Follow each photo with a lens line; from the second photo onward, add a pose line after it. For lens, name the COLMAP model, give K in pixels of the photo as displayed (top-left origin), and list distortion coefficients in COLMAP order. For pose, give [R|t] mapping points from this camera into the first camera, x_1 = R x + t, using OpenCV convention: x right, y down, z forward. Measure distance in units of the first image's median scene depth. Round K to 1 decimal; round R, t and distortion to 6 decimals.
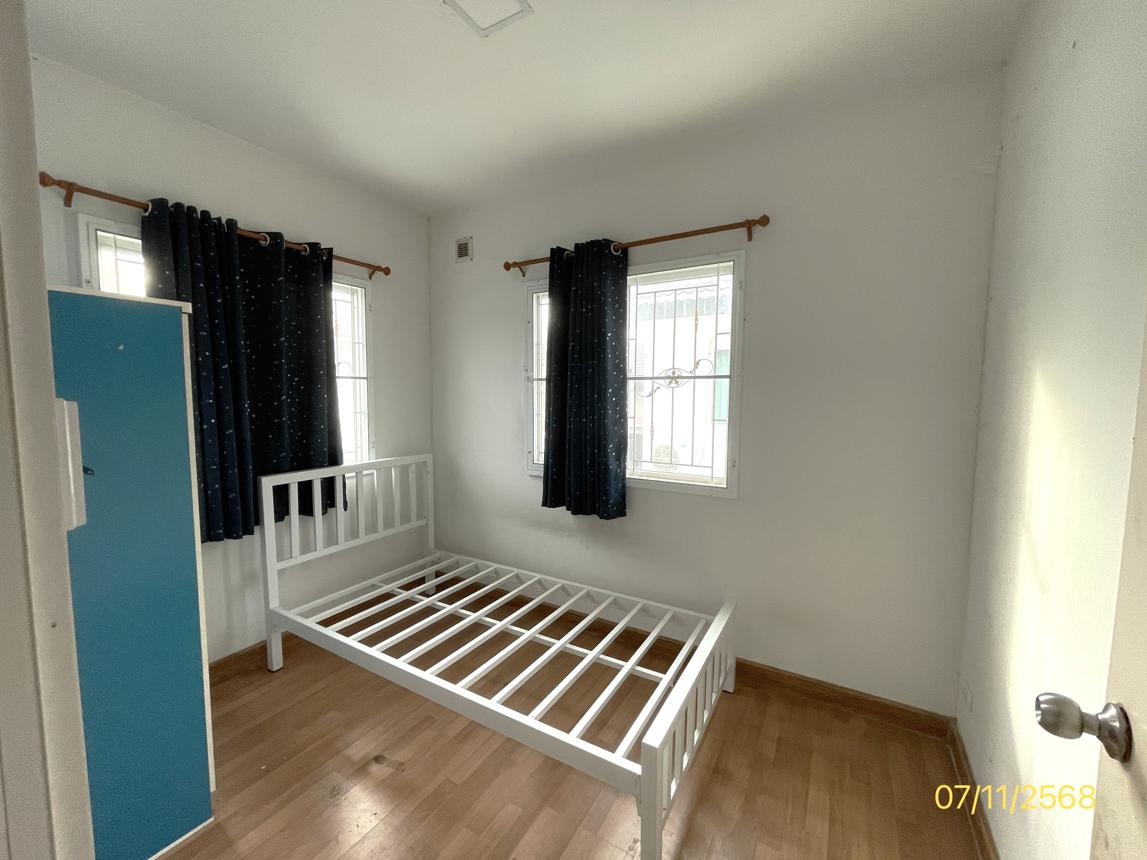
lens RADIAL K [[465.7, 0, 572.9], [0, 465.7, 430.9], [0, 0, 1]] dist [-0.003370, -0.000191]
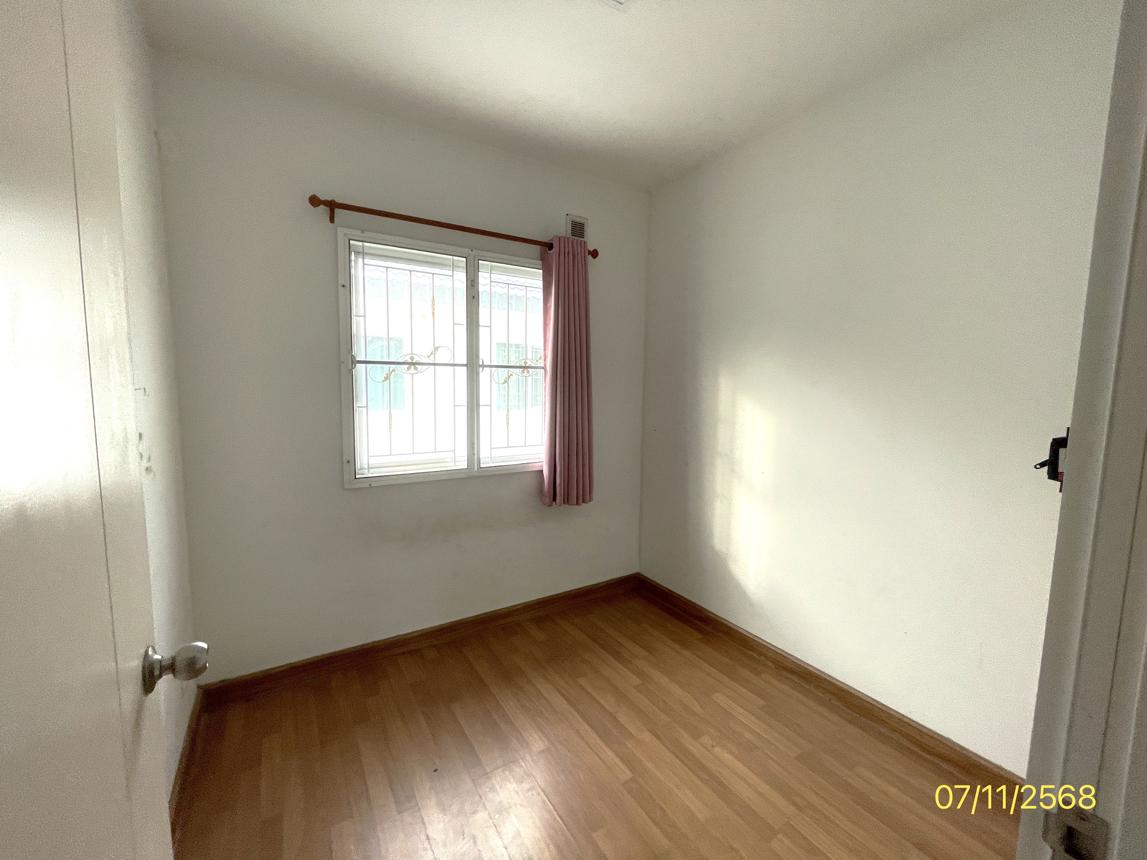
lens RADIAL K [[465.7, 0, 567.6], [0, 465.7, 426.1], [0, 0, 1]] dist [-0.003370, -0.000191]
pose [[0.475178, -0.090199, 0.875254, -0.495320], [0.066895, 0.995556, 0.066279, -0.030734], [-0.877343, 0.027056, 0.479101, 0.282227]]
